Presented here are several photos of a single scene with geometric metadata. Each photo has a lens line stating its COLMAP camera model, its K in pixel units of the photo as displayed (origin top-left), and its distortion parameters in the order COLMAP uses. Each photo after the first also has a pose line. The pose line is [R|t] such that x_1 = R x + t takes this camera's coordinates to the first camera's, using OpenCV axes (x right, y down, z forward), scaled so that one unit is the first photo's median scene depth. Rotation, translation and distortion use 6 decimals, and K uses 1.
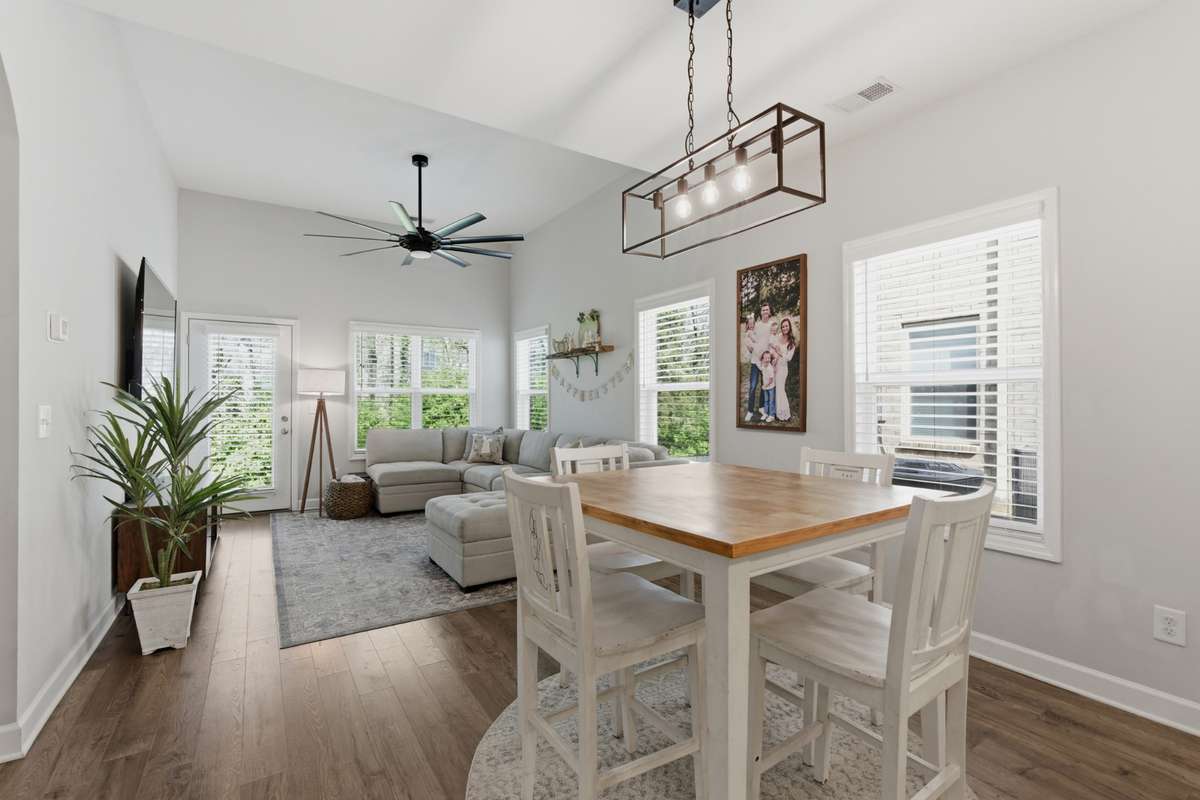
lens RADIAL K [[537.3, 0, 600.0], [0, 537.3, 400.0], [0, 0, 1]] dist [-0.000218, 0.000354]
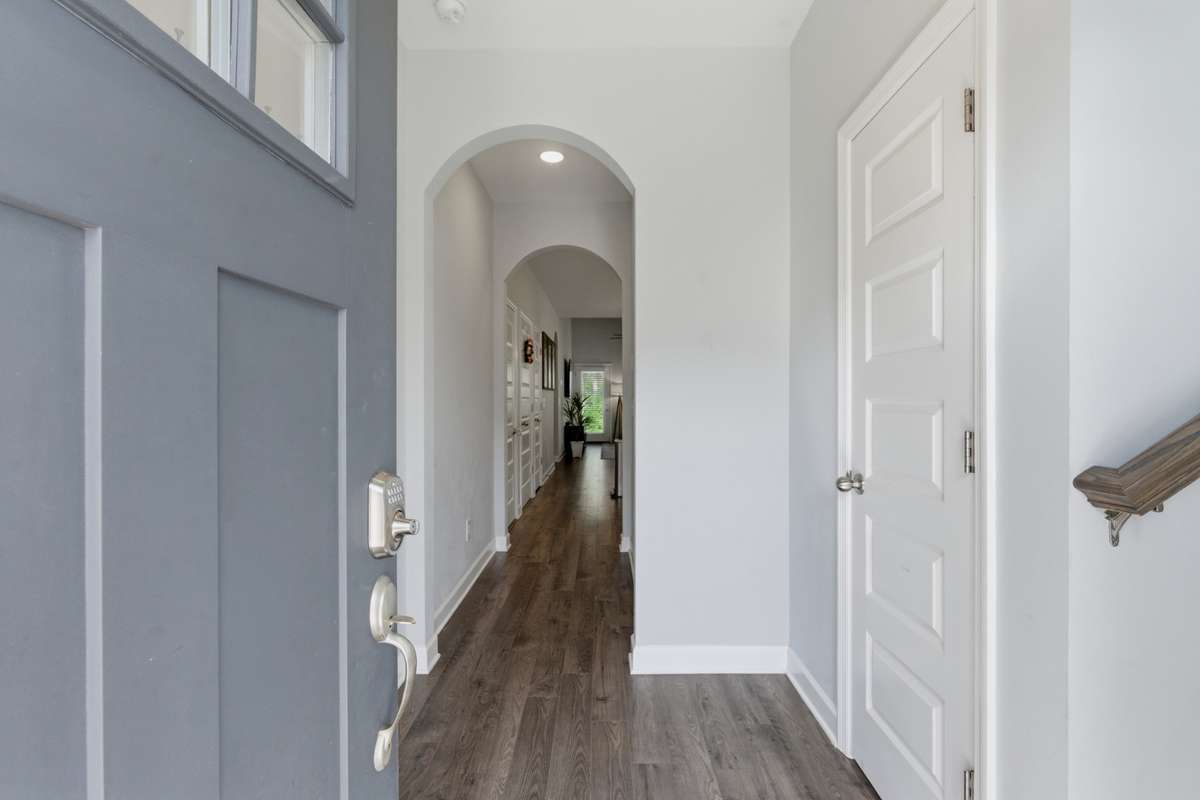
lens RADIAL K [[559.3, 0, 600.0], [0, 559.3, 400.0], [0, 0, 1]] dist [-0.000984, -0.000186]
pose [[0.840210, 0.003835, -0.542247, 0.919991], [0.000310, 0.999971, 0.007553, -0.006050], [0.542261, -0.006515, 0.840185, -1.384847]]
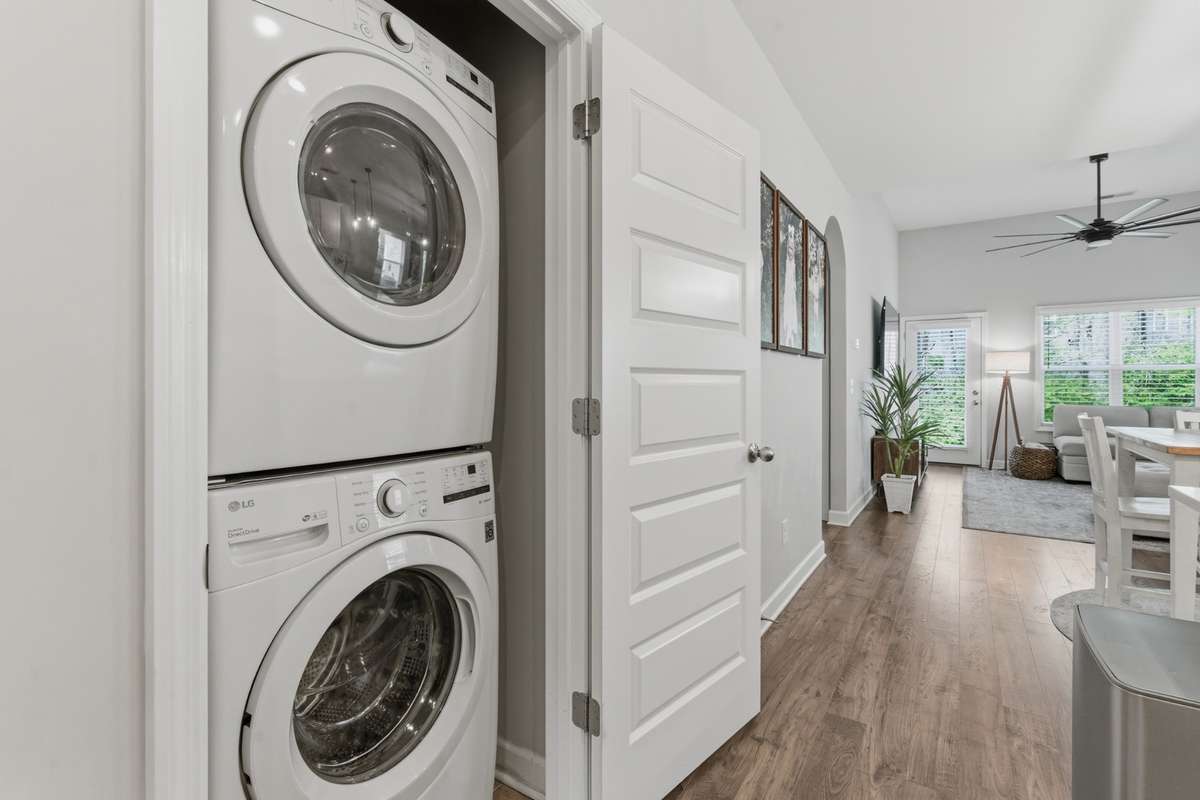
lens RADIAL K [[550.3, 0, 607.1], [0, 550.3, 381.8], [0, 0, 1]] dist [0.000471, -0.000106]
pose [[0.416968, -0.000198, -0.908921, 0.267922], [0.003871, 0.999991, 0.001558, 0.005469], [0.908913, -0.004168, 0.416965, -0.379401]]
